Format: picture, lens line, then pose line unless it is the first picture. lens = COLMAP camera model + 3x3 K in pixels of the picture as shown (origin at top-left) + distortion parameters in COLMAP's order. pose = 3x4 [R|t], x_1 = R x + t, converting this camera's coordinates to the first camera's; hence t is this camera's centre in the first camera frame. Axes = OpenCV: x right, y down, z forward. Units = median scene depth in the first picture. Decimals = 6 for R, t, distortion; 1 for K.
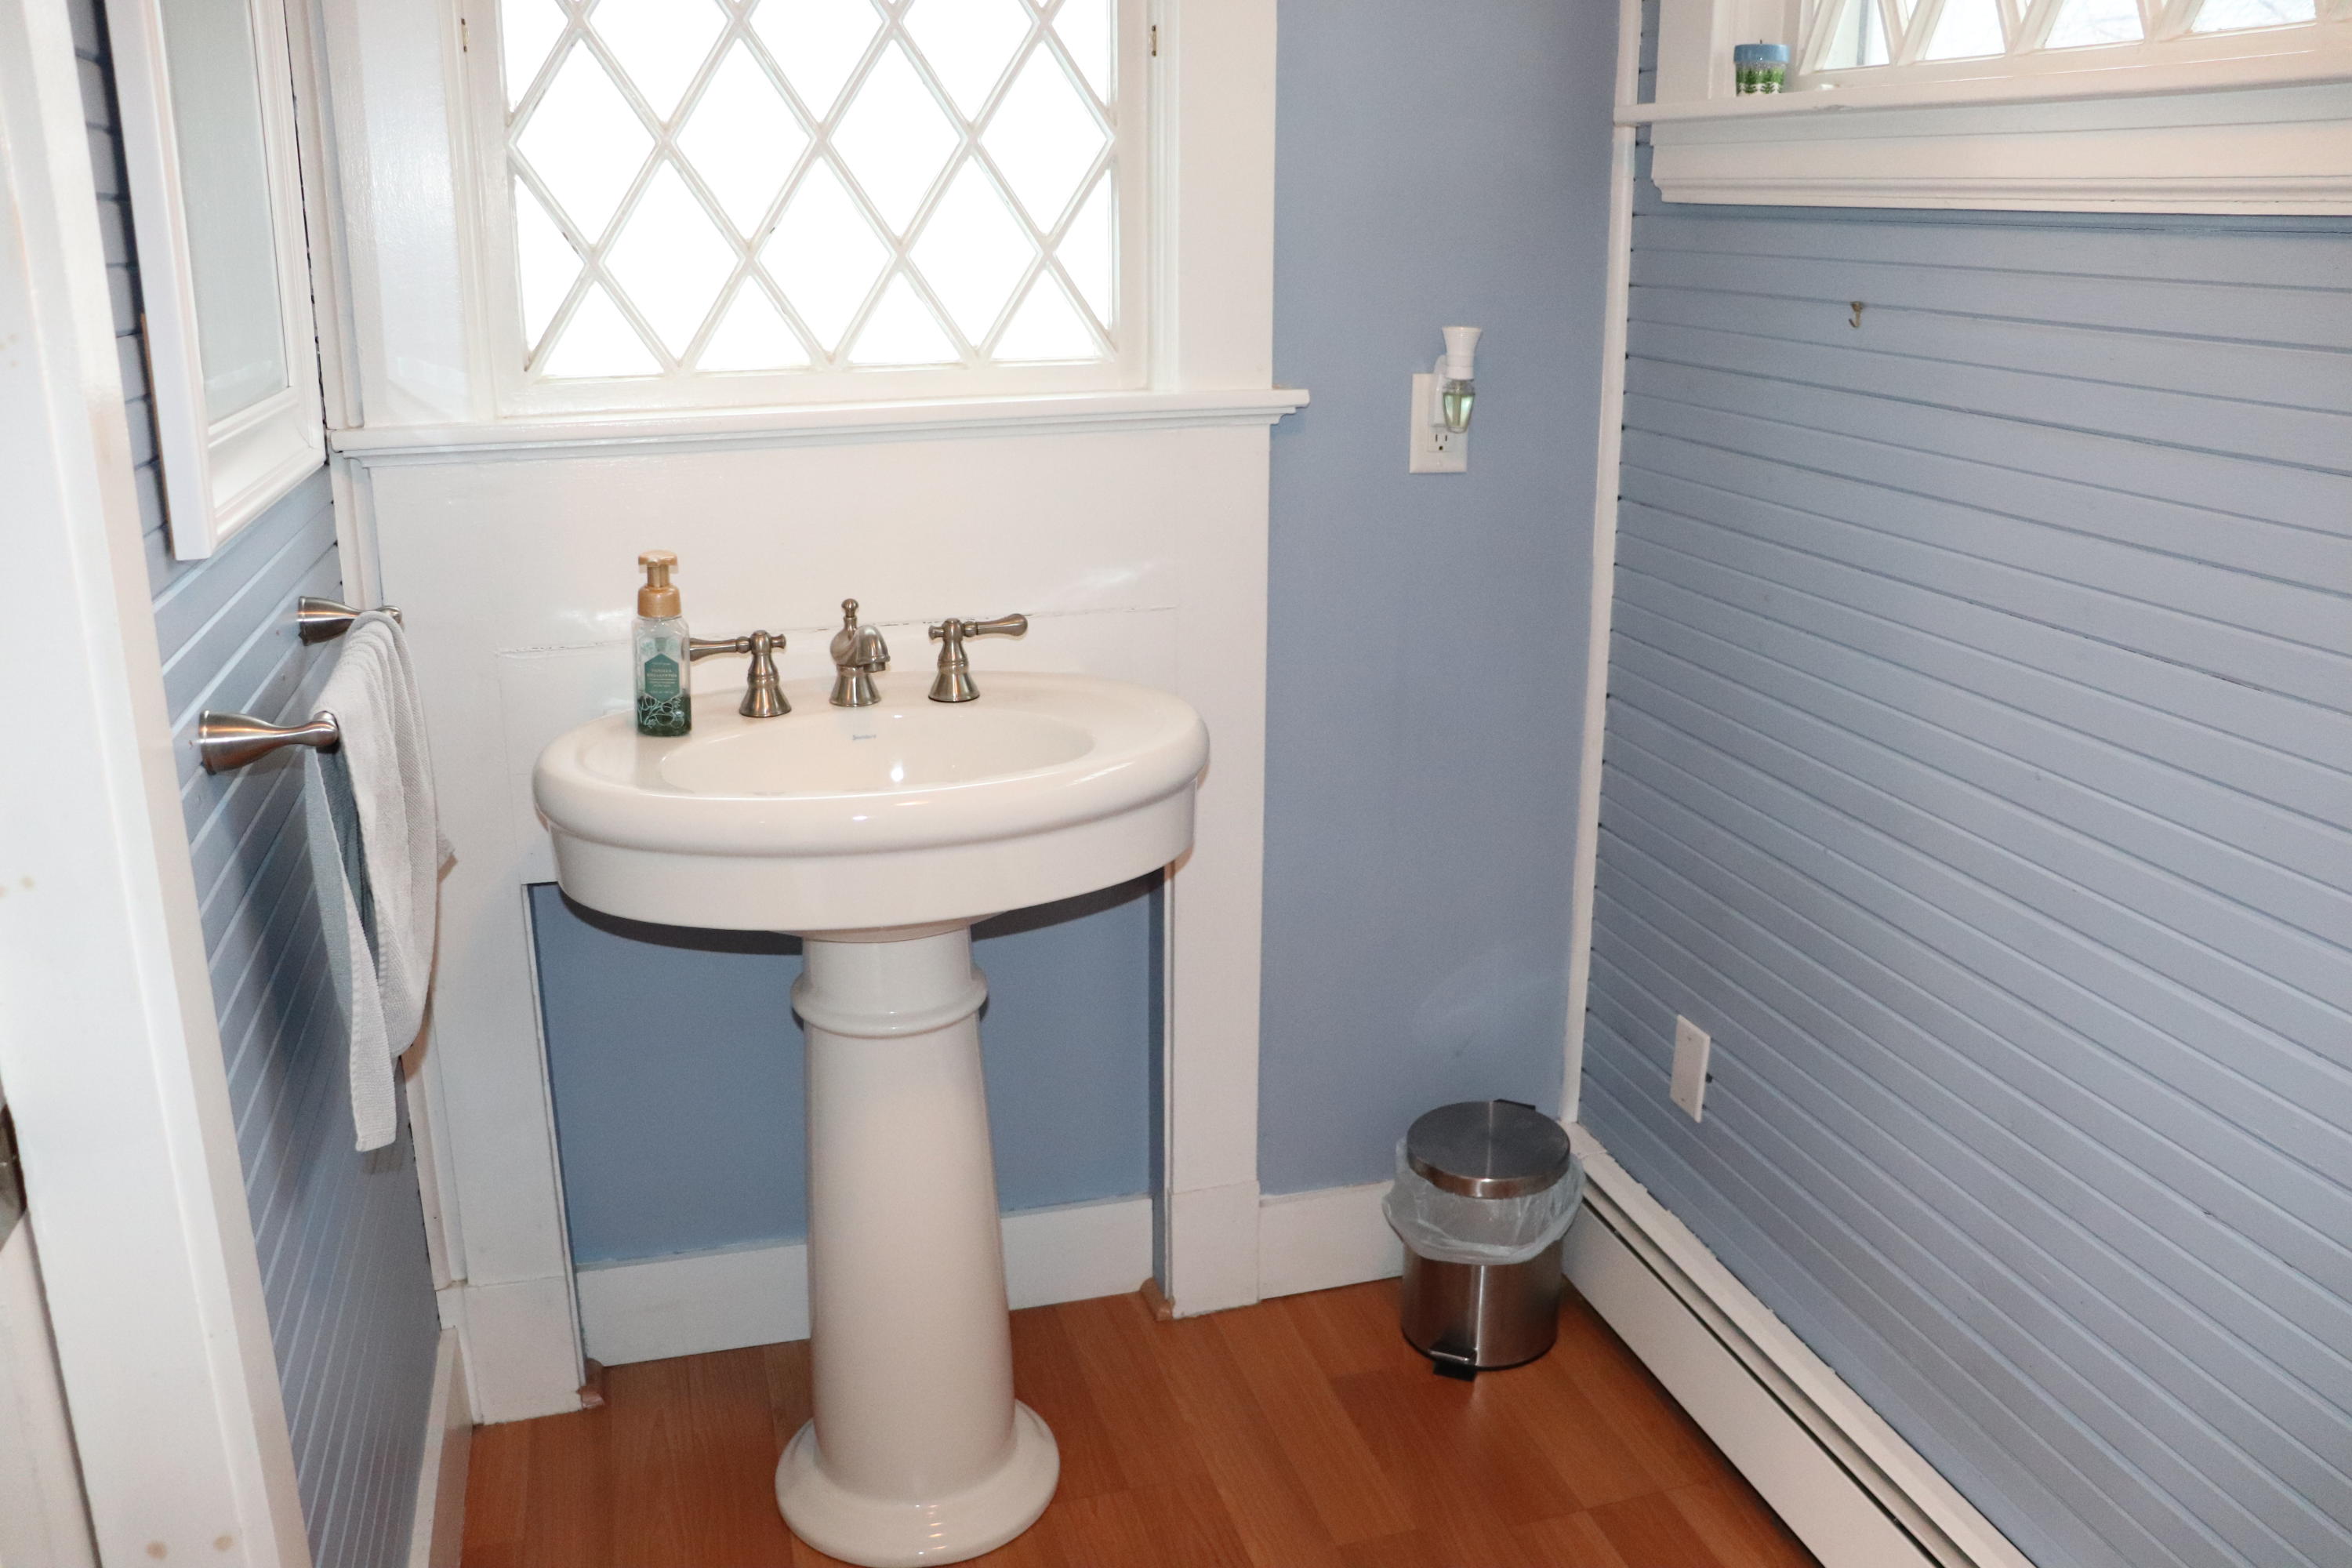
lens RADIAL K [[1956.1, 0, 1177.2], [0, 1956.1, 789.8], [0, 0, 1]] dist [-0.162585, 0.147819]
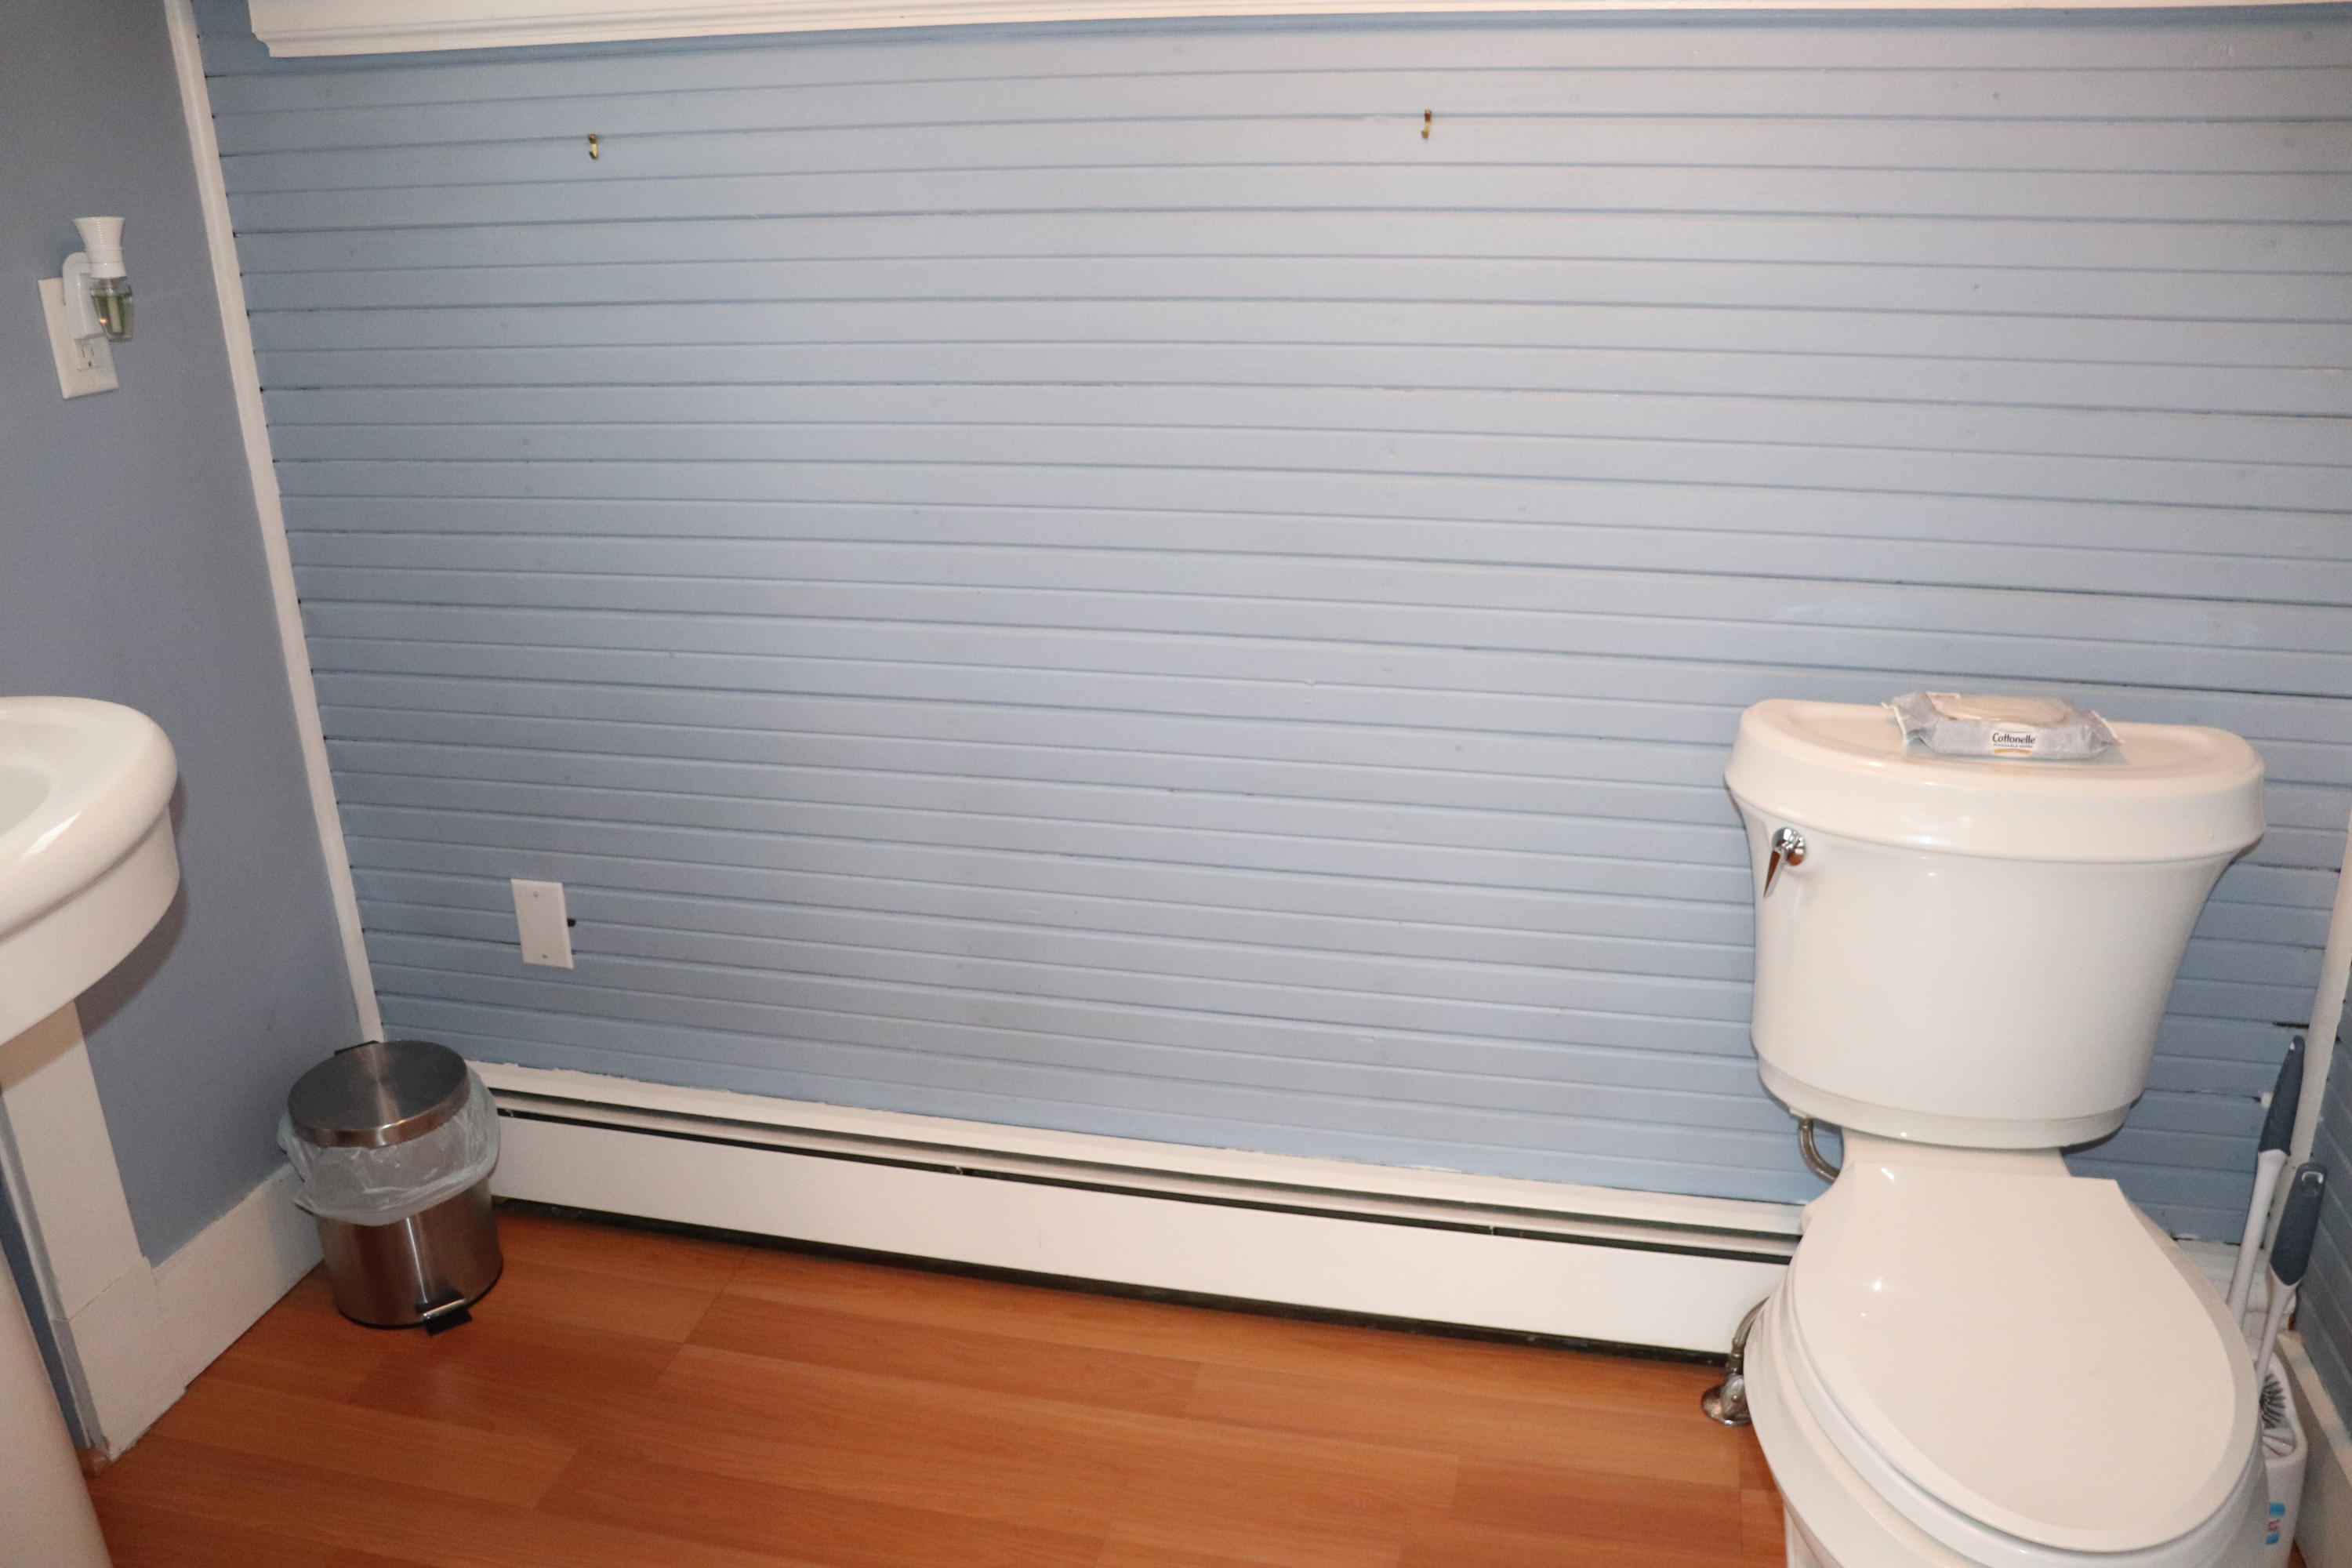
lens RADIAL K [[1956.1, 0, 1191.0], [0, 1956.1, 792.1], [0, 0, 1]] dist [-0.162585, 0.147819]
pose [[0.489663, -0.324309, 0.809354, -0.363762], [0.278967, 0.937731, 0.206974, -0.033960], [-0.826080, 0.124436, 0.549643, 0.162619]]
